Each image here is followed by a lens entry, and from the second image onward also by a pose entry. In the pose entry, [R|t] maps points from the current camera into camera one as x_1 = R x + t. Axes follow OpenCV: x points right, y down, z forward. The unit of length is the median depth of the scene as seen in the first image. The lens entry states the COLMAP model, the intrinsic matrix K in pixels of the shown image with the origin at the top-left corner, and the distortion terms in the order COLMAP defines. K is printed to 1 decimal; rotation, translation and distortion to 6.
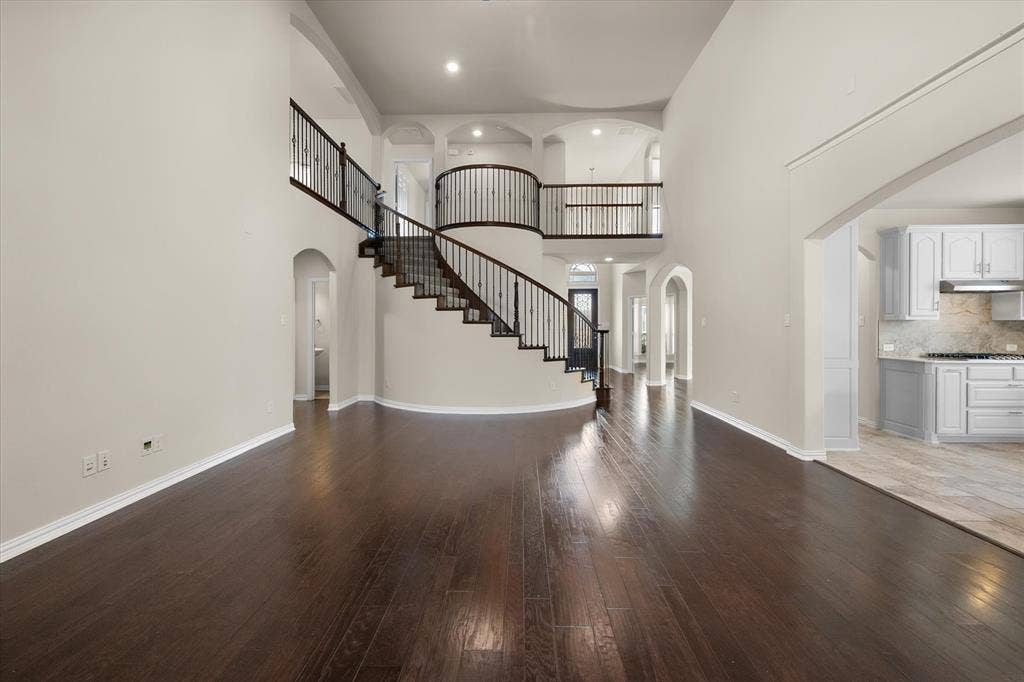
lens RADIAL K [[418.6, 0, 508.8], [0, 418.6, 323.3], [0, 0, 1]] dist [-0.000419, 0.000244]
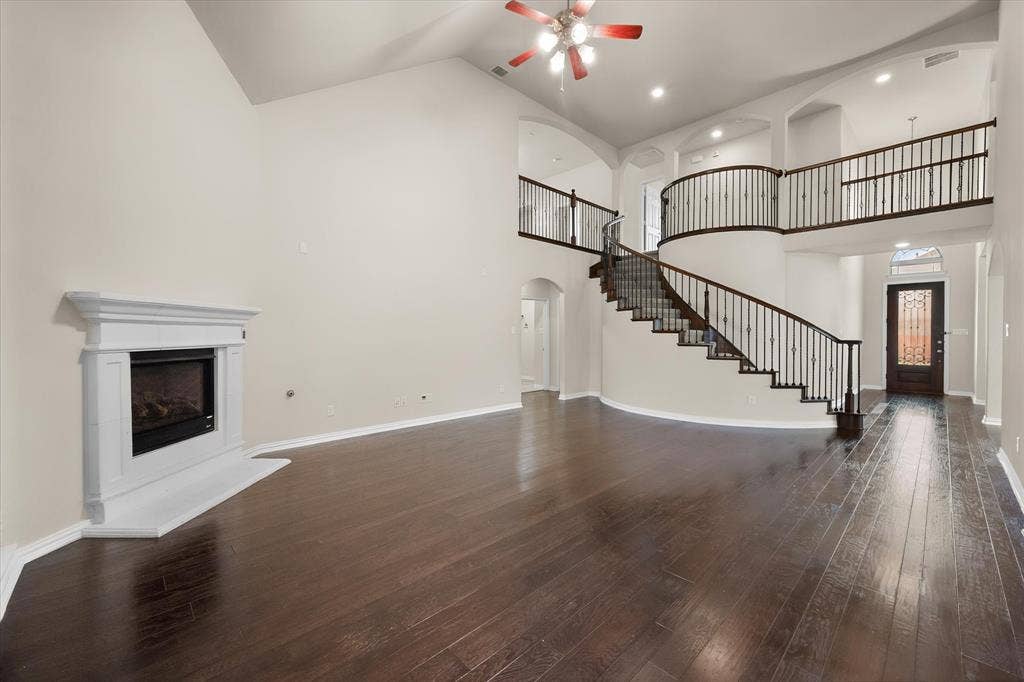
lens RADIAL K [[406.3, 0, 509.2], [0, 406.3, 335.7], [0, 0, 1]] dist [-0.000719, 0.000027]
pose [[0.710402, 0.003718, -0.703786, 0.351421], [0.005399, 0.999928, 0.010732, -0.005613], [0.703775, -0.011423, 0.710331, -0.001604]]
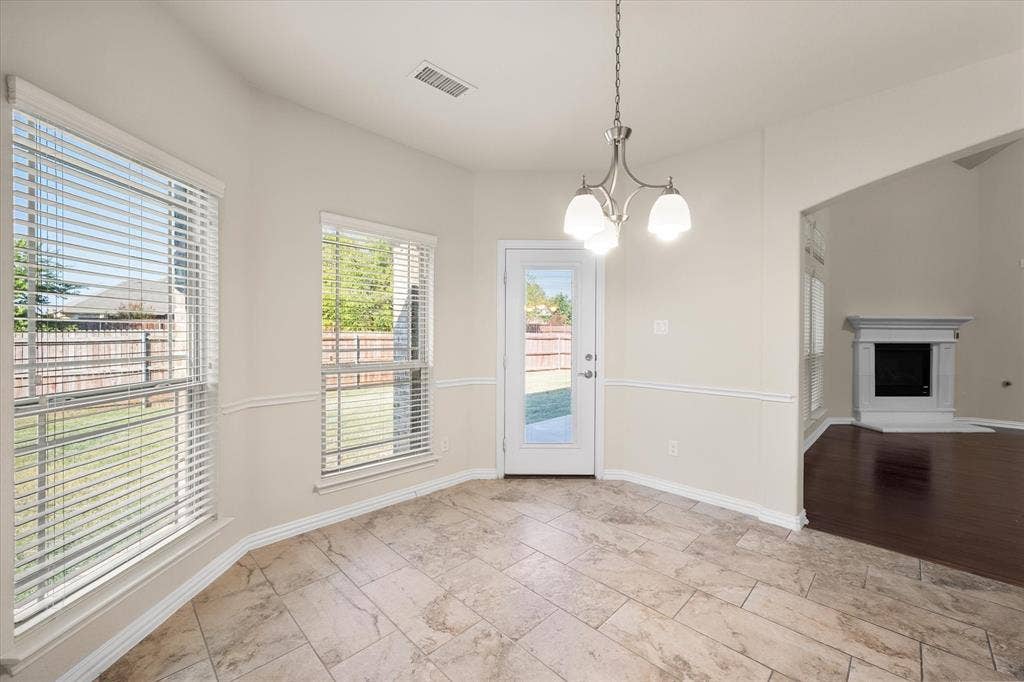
lens RADIAL K [[406.3, 0, 509.2], [0, 406.3, 335.7], [0, 0, 1]] dist [-0.000719, 0.000027]
pose [[-0.680795, -0.001873, -0.732472, 0.968348], [-0.000750, 0.999998, -0.001859, -0.000012], [0.732474, -0.000716, -0.680795, 0.042613]]
